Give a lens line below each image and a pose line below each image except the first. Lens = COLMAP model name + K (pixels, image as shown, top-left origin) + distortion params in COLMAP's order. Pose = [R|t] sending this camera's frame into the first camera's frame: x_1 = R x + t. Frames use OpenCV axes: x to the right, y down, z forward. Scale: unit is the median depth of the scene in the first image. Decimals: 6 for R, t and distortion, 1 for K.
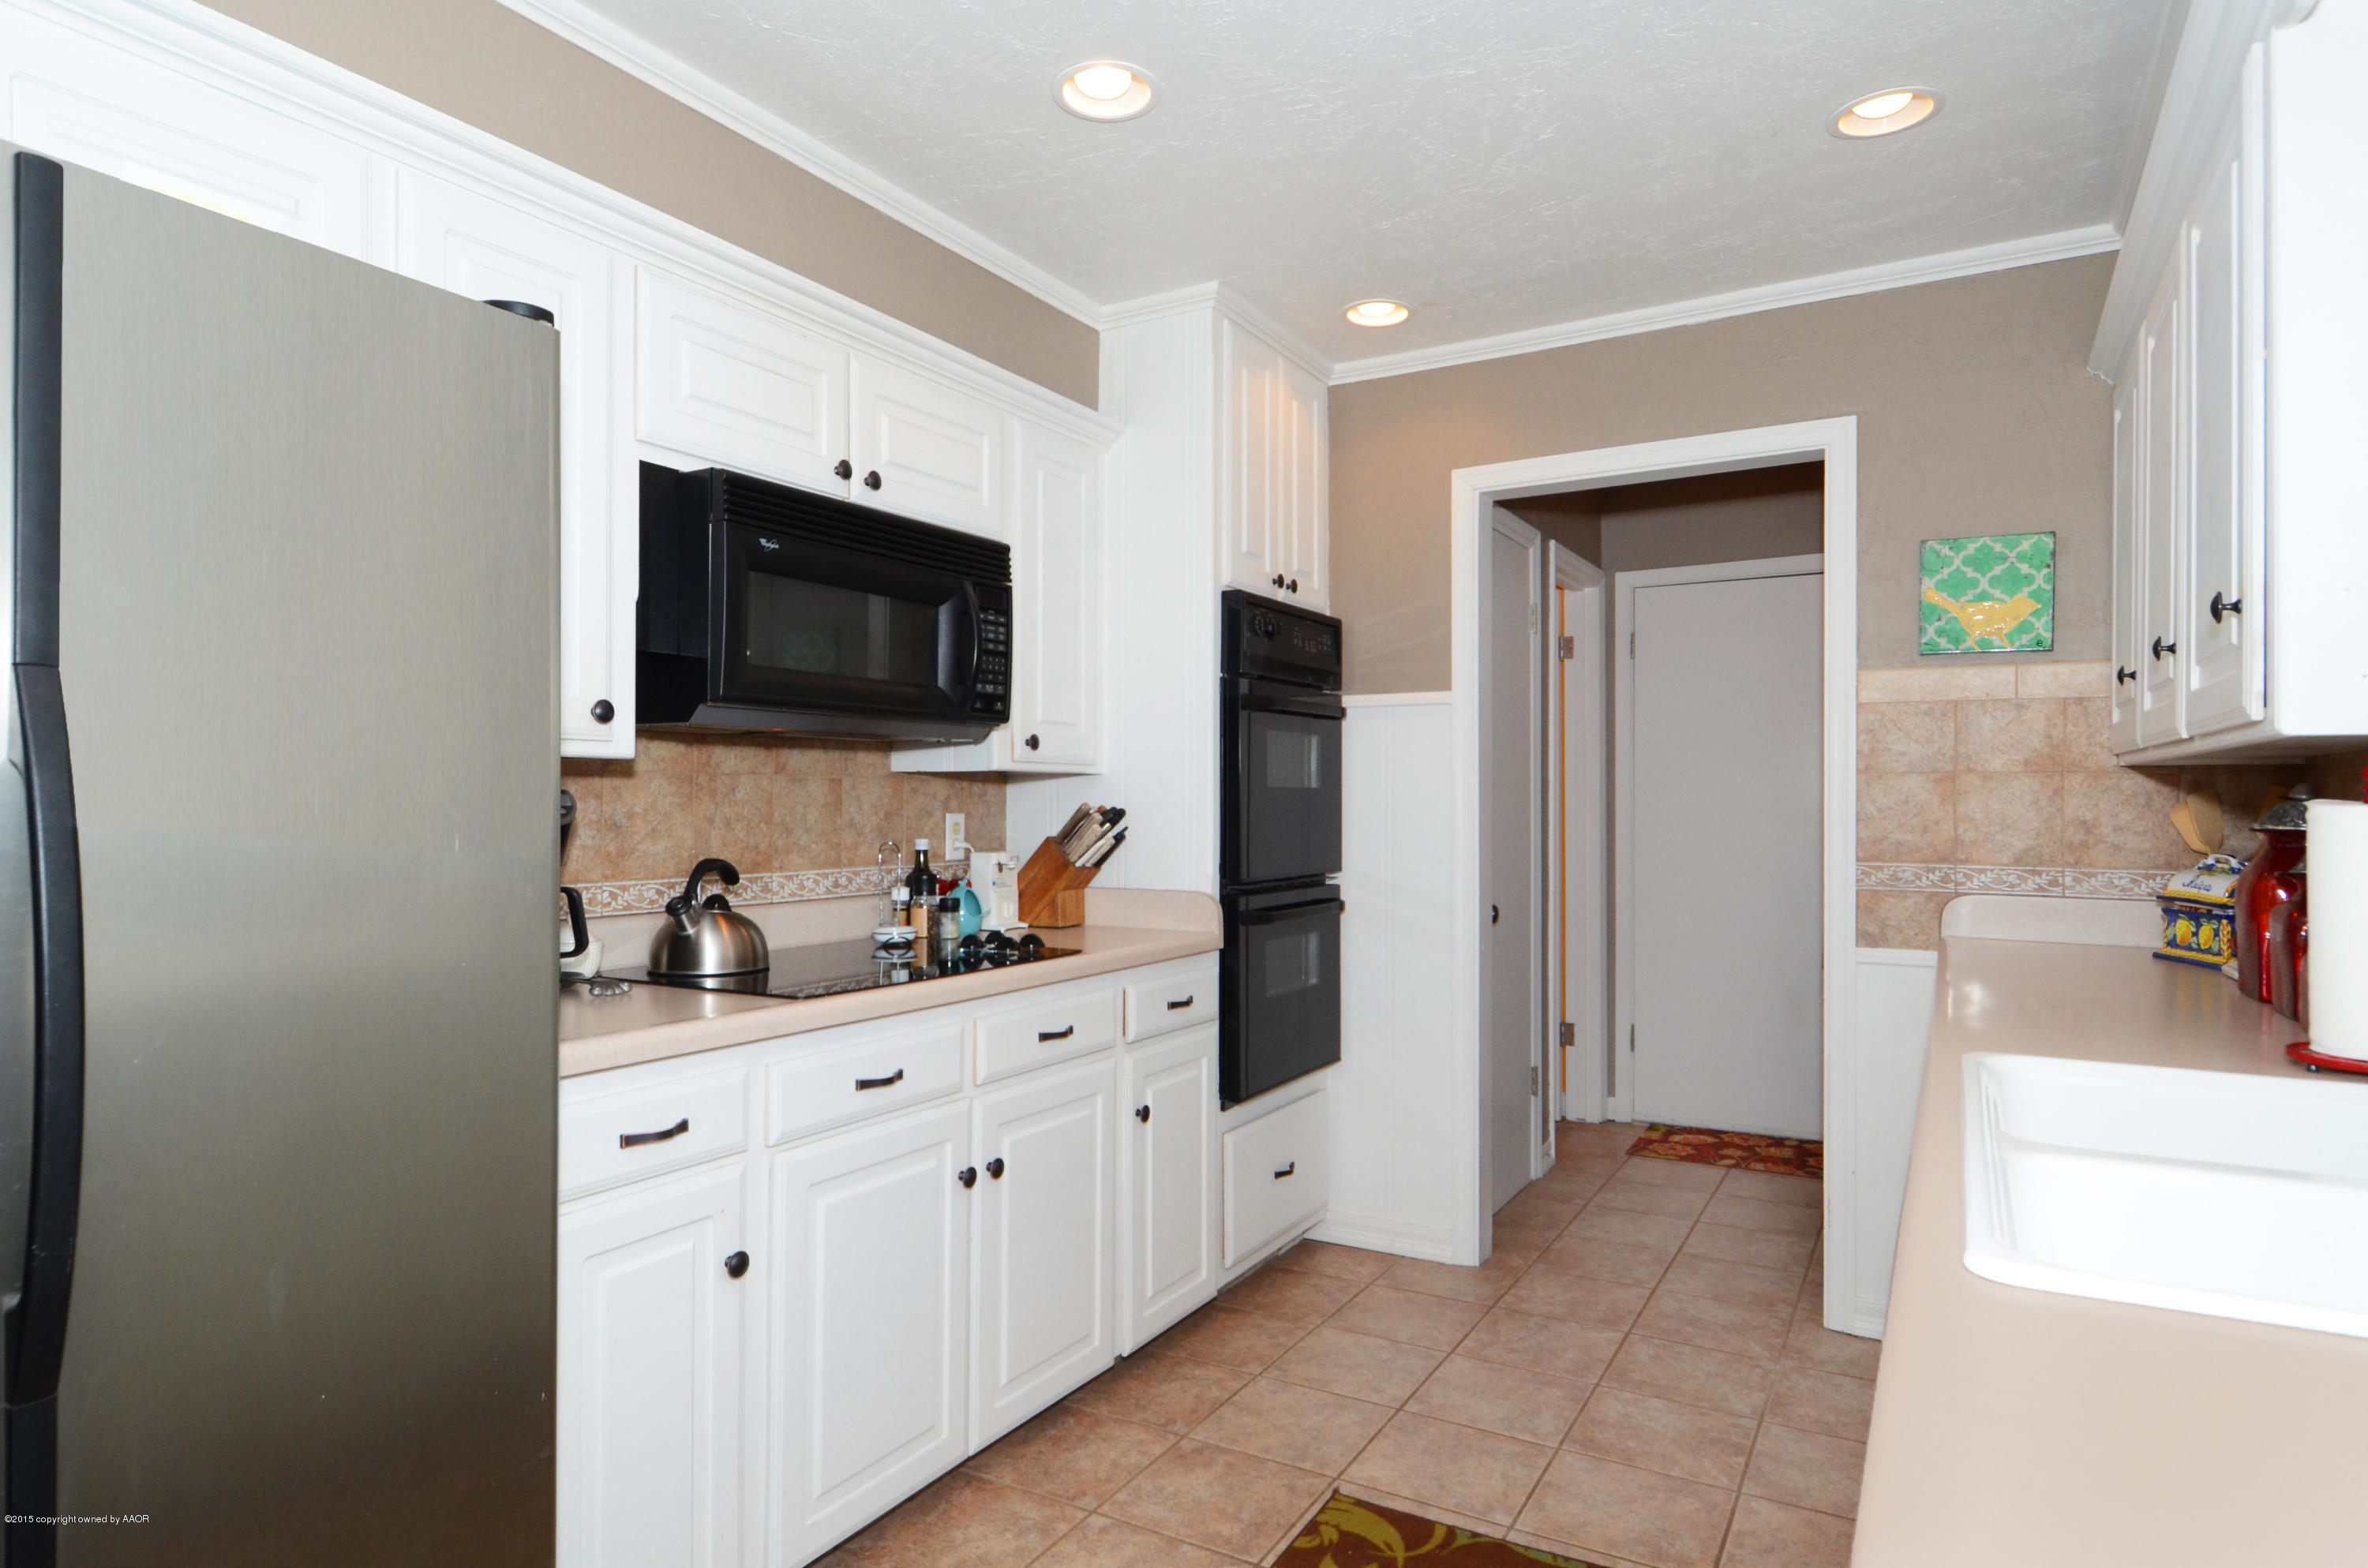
lens RADIAL K [[1312.1, 0, 1185.7], [0, 1312.1, 793.7], [0, 0, 1]] dist [-0.028056, -0.006594]
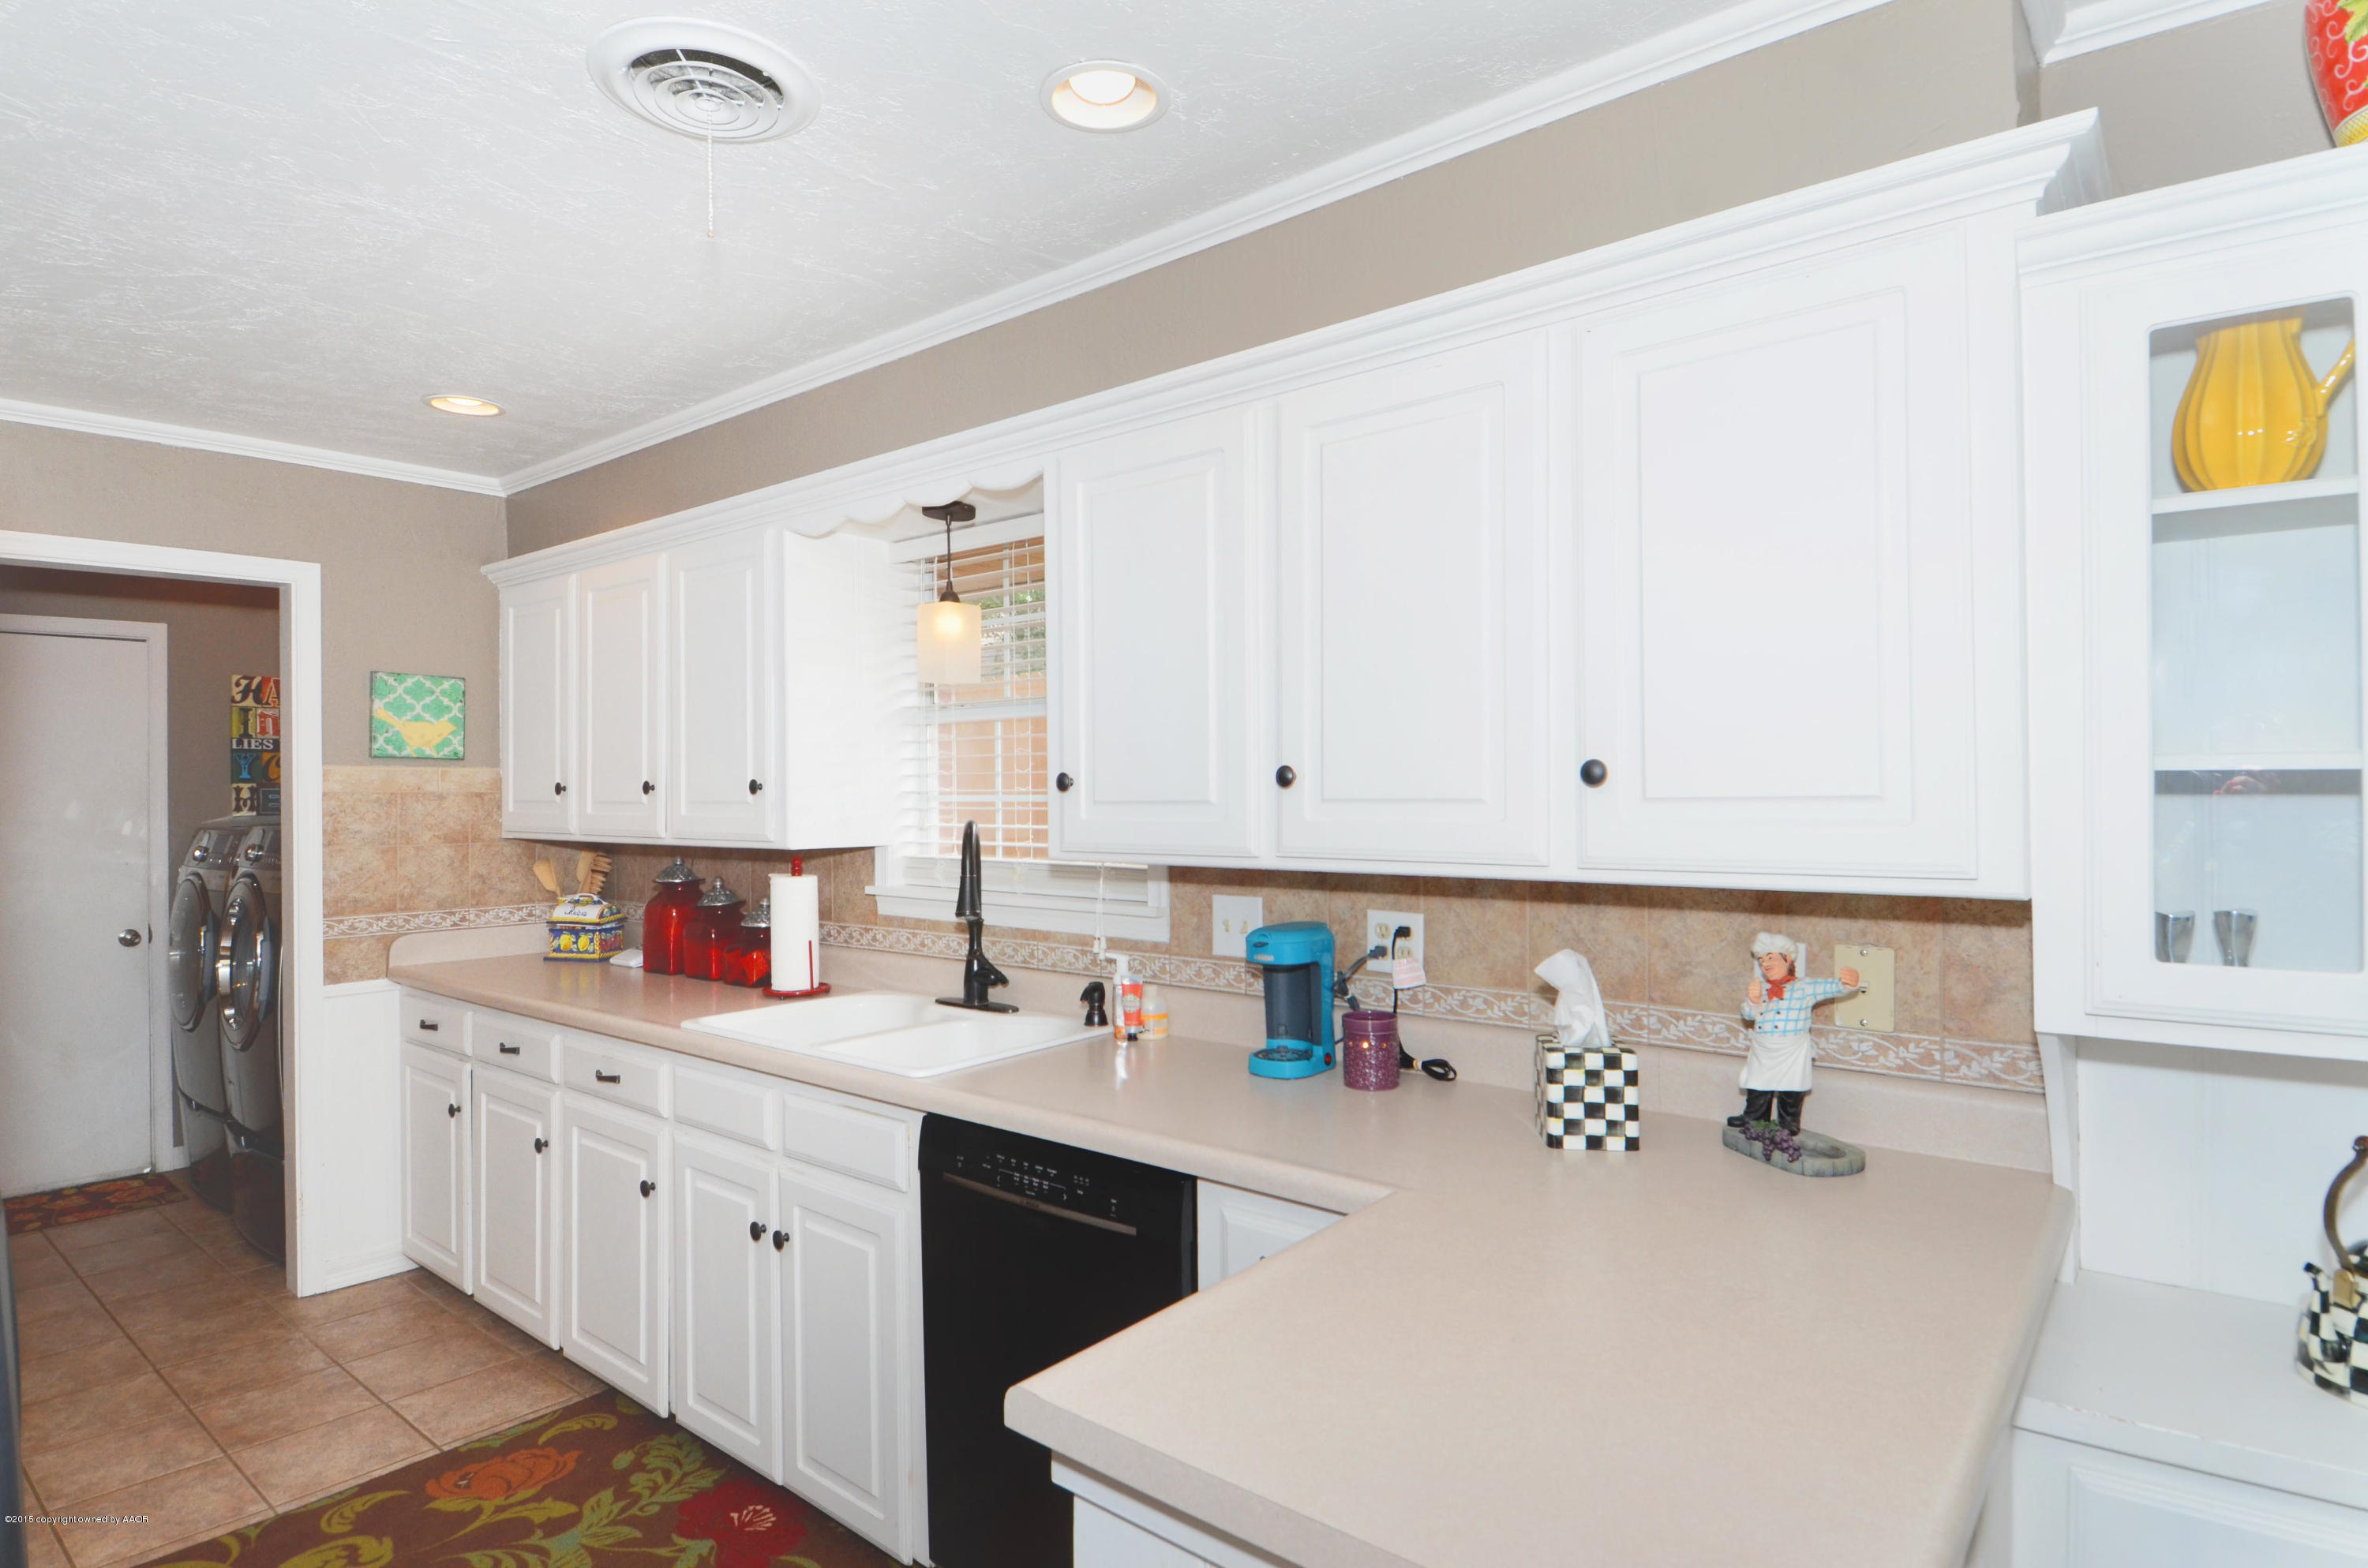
lens RADIAL K [[1312.1, 0, 1175.1], [0, 1312.1, 774.4], [0, 0, 1]] dist [-0.028056, -0.006594]
pose [[0.143362, -0.002295, 0.989668, -0.644340], [0.004590, 0.999988, 0.001654, -0.090217], [-0.989660, 0.004305, 0.143371, -0.001042]]
